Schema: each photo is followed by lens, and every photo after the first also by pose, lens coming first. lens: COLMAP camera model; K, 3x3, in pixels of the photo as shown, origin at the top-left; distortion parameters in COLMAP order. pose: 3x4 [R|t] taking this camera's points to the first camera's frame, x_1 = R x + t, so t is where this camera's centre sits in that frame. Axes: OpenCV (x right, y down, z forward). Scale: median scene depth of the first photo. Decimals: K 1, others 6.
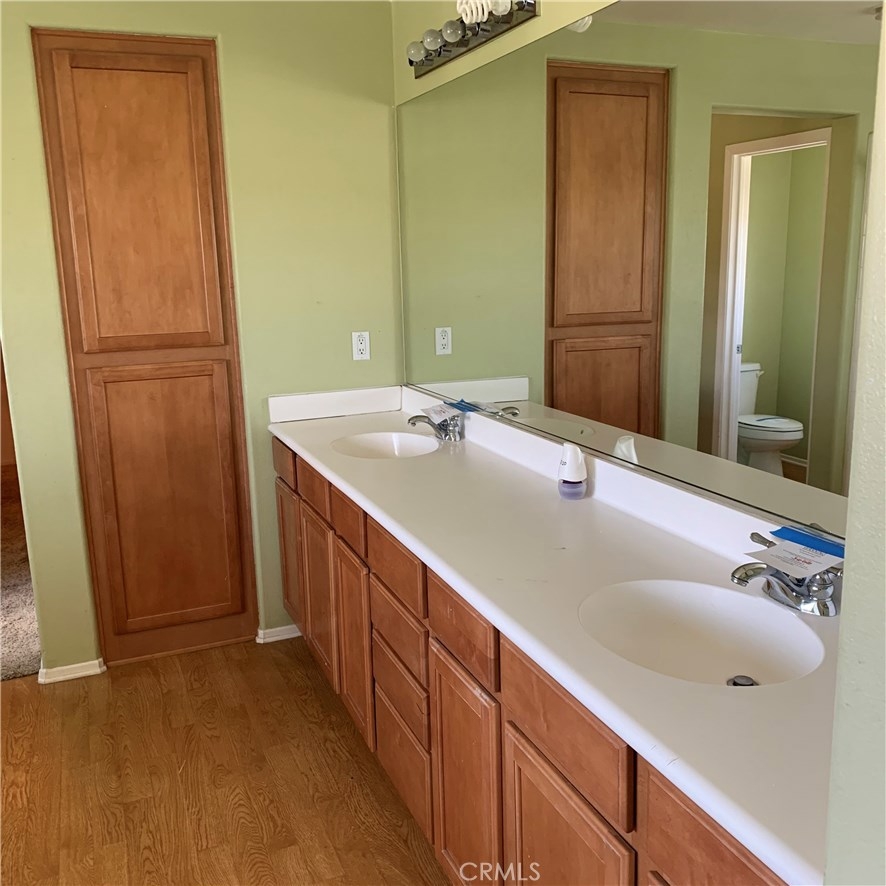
lens RADIAL K [[911.9, 0, 447.3], [0, 911.9, 444.4], [0, 0, 1]] dist [0.013811, 0.000000]
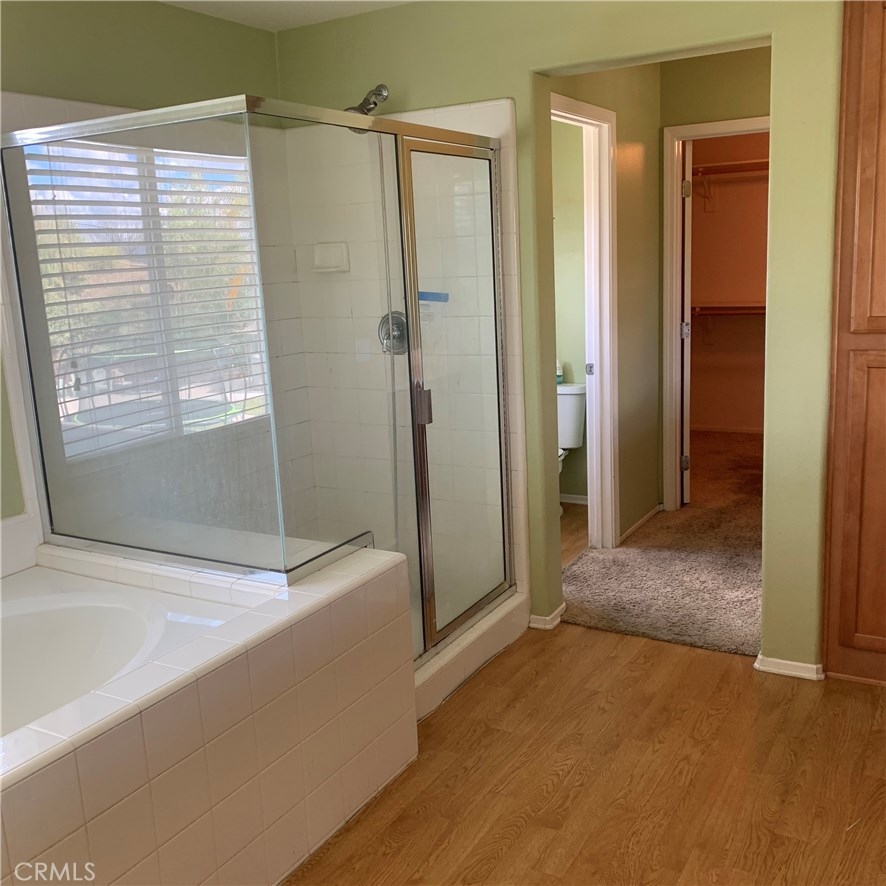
lens RADIAL K [[911.9, 0, 445.1], [0, 911.9, 439.1], [0, 0, 1]] dist [0.013811, 0.000000]
pose [[0.613999, 0.156286, -0.773680, 0.070760], [-0.132407, 0.986705, 0.094239, -0.028584], [0.778122, 0.044578, 0.626529, 0.129292]]
